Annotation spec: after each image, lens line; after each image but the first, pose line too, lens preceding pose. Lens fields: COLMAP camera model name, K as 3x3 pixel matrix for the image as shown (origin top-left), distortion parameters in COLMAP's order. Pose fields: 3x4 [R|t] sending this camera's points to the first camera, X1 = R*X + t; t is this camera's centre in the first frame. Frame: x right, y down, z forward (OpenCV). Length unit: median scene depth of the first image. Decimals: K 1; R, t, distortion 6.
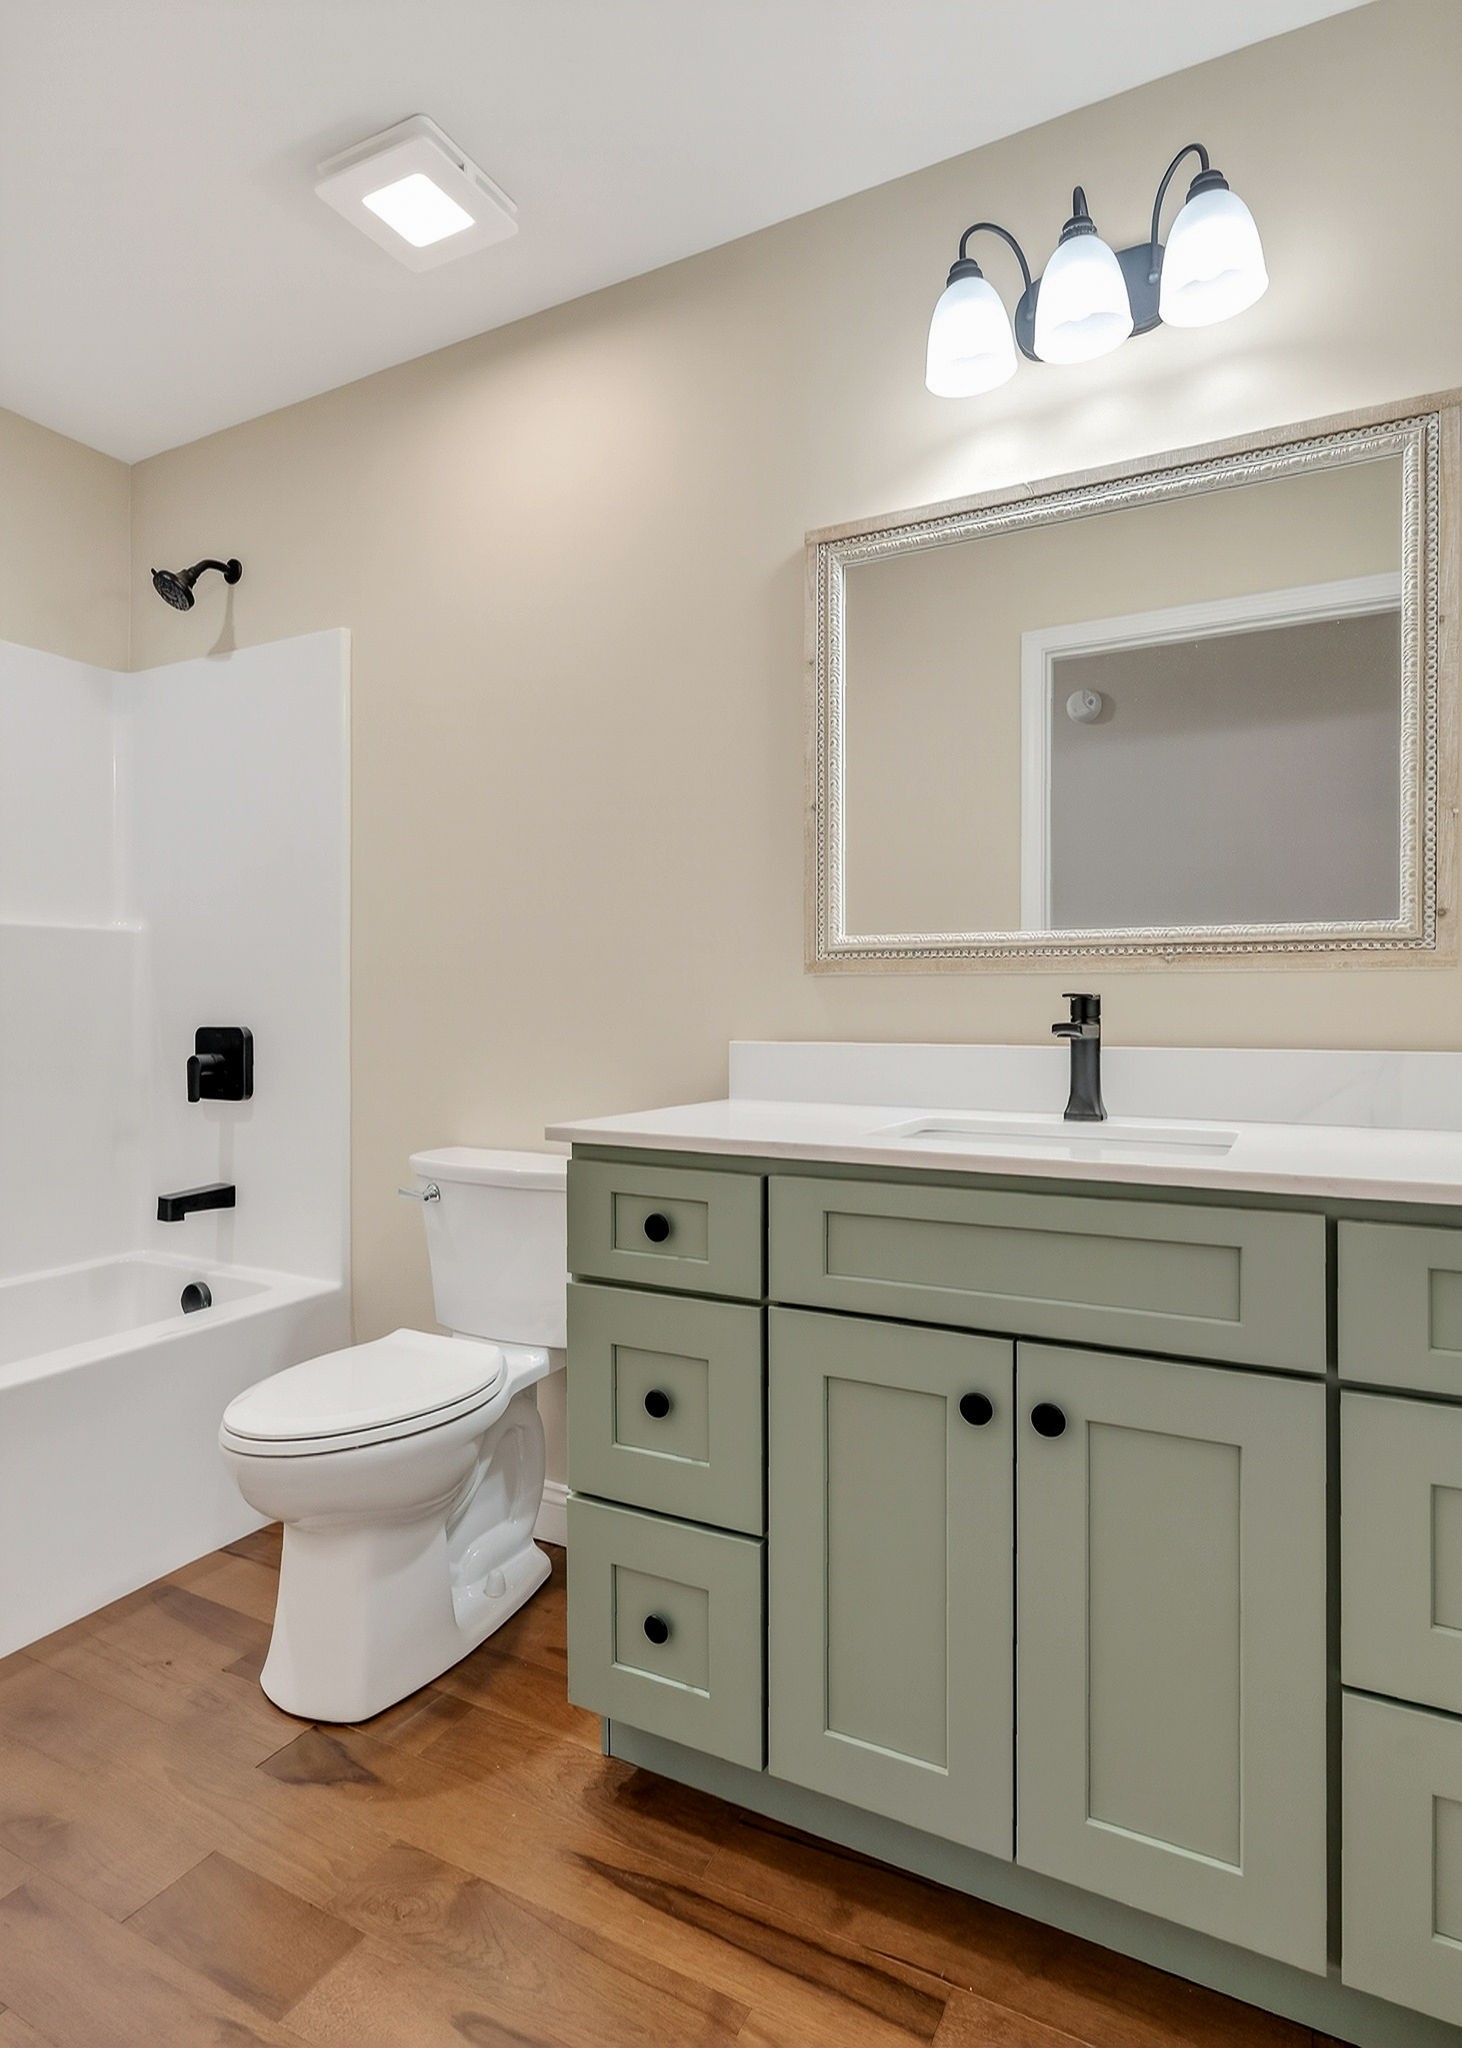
lens RADIAL K [[1122.5, 0, 715.3], [0, 1122.5, 998.2], [0, 0, 1]] dist [-0.007040, -0.001826]
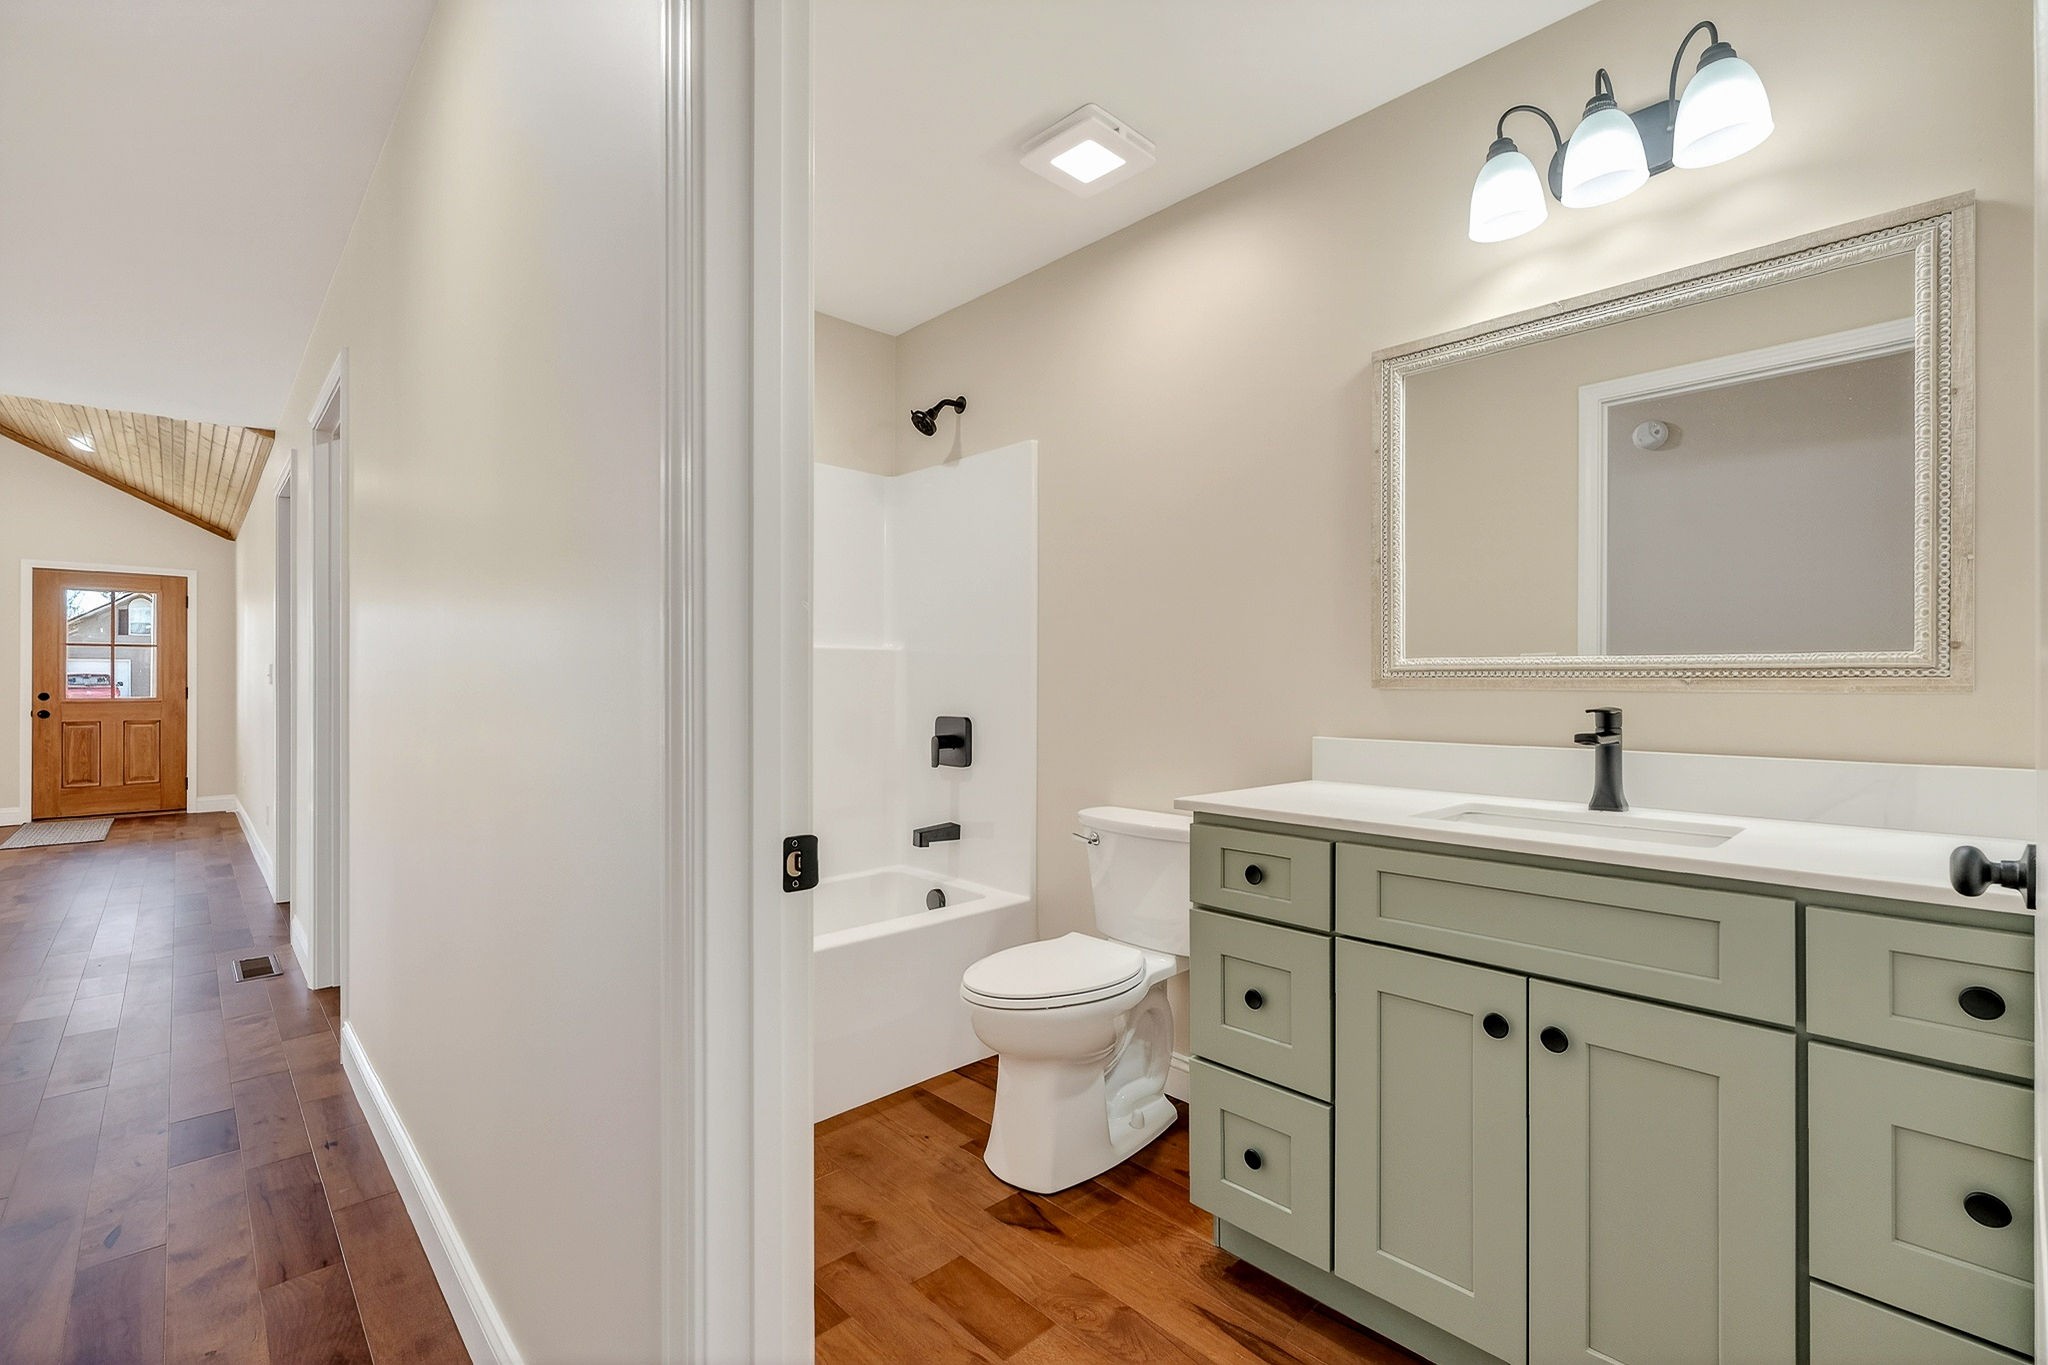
lens RADIAL K [[908.3, 0, 1030.5], [0, 908.3, 679.5], [0, 0, 1]] dist [-0.003453, -0.000051]
pose [[0.954018, 0.002471, -0.299740, 0.019298], [-0.002028, 0.999996, 0.001788, -0.037873], [0.299743, -0.001097, 0.954019, -0.156599]]
